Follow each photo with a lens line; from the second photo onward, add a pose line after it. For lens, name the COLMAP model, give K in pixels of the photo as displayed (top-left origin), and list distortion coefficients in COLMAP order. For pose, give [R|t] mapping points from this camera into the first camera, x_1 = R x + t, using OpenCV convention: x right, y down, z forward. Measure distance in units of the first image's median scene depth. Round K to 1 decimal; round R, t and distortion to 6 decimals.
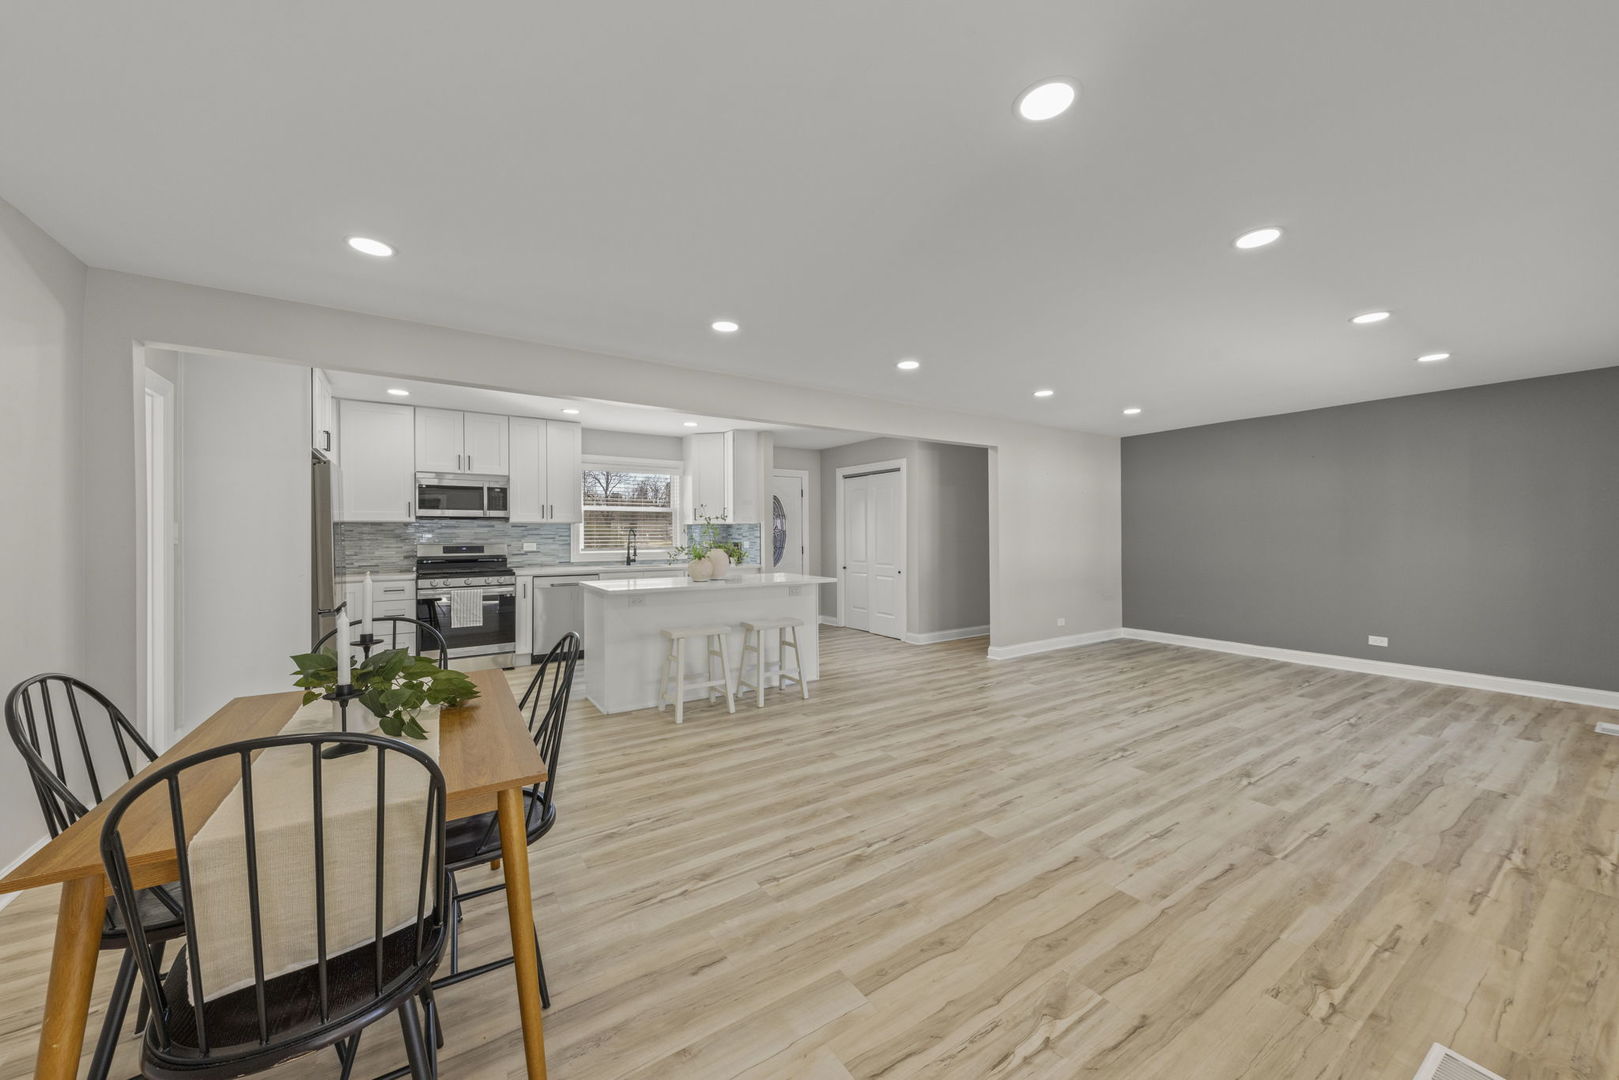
lens RADIAL K [[626.7, 0, 809.5], [0, 626.7, 540.0], [0, 0, 1]] dist [0.000381, -0.000205]
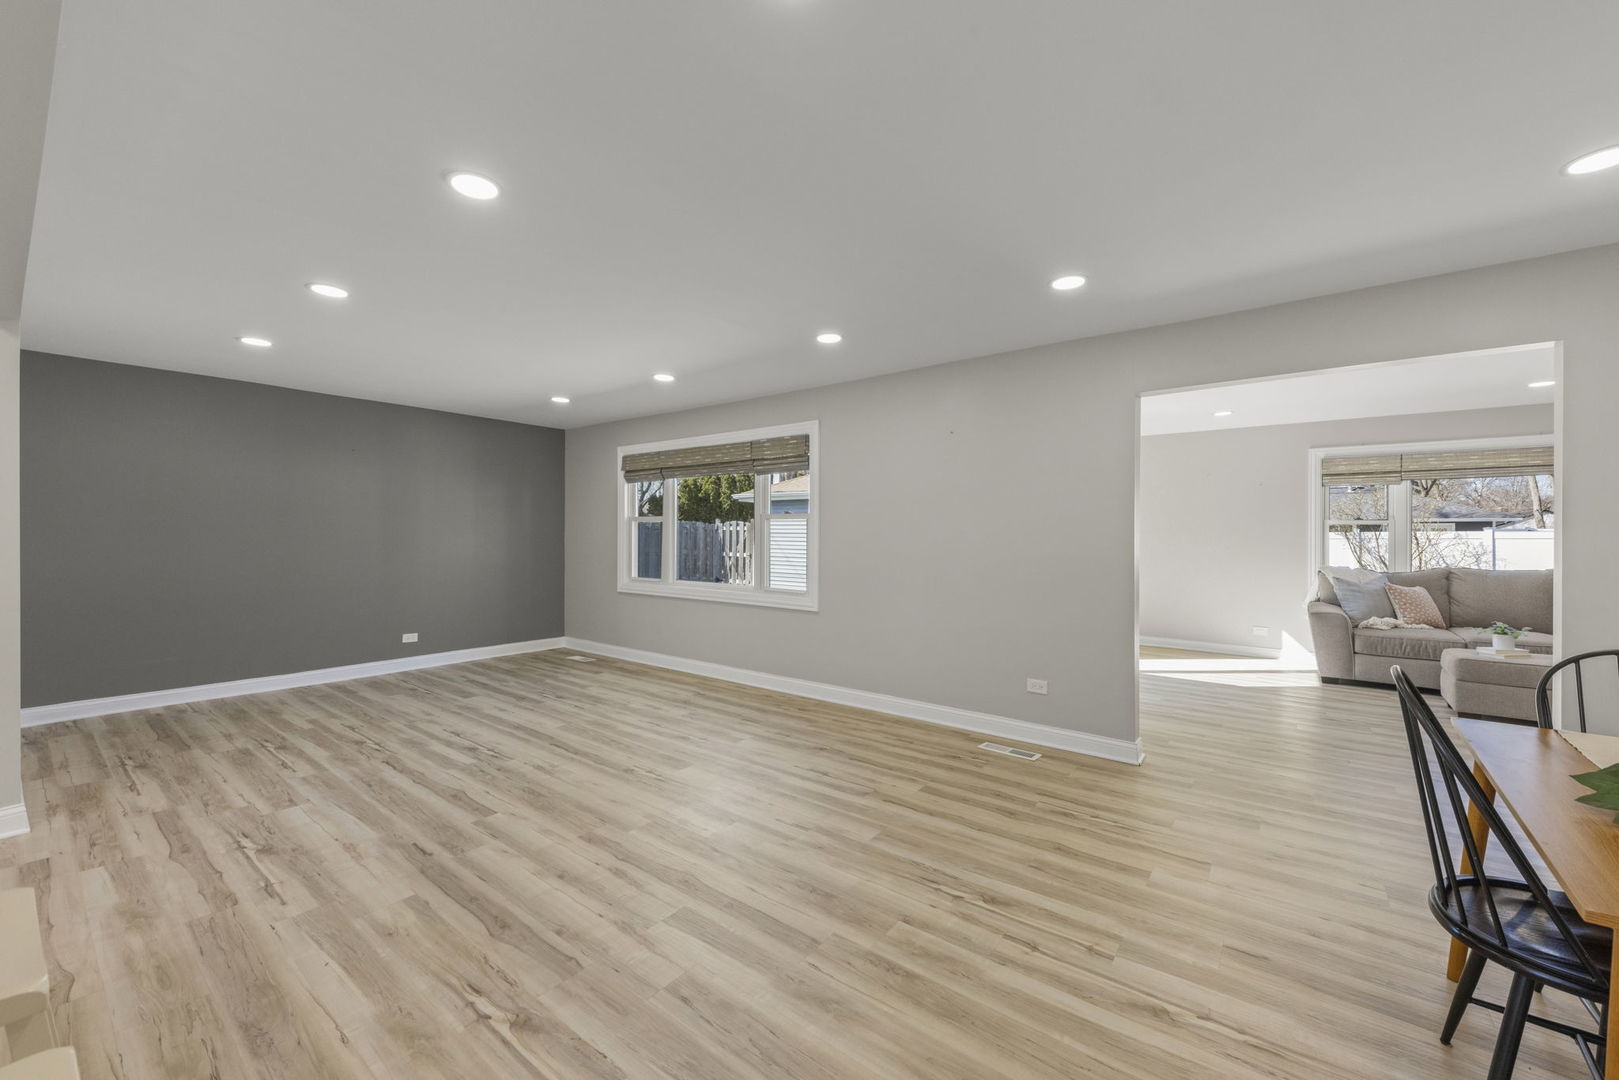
lens RADIAL K [[626.7, 0, 809.5], [0, 626.7, 540.0], [0, 0, 1]] dist [0.000381, -0.000205]
pose [[-0.348601, -0.006921, 0.937246, -0.587953], [0.006310, 0.999933, 0.009730, -0.019130], [-0.937250, 0.009306, -0.348534, 1.356761]]
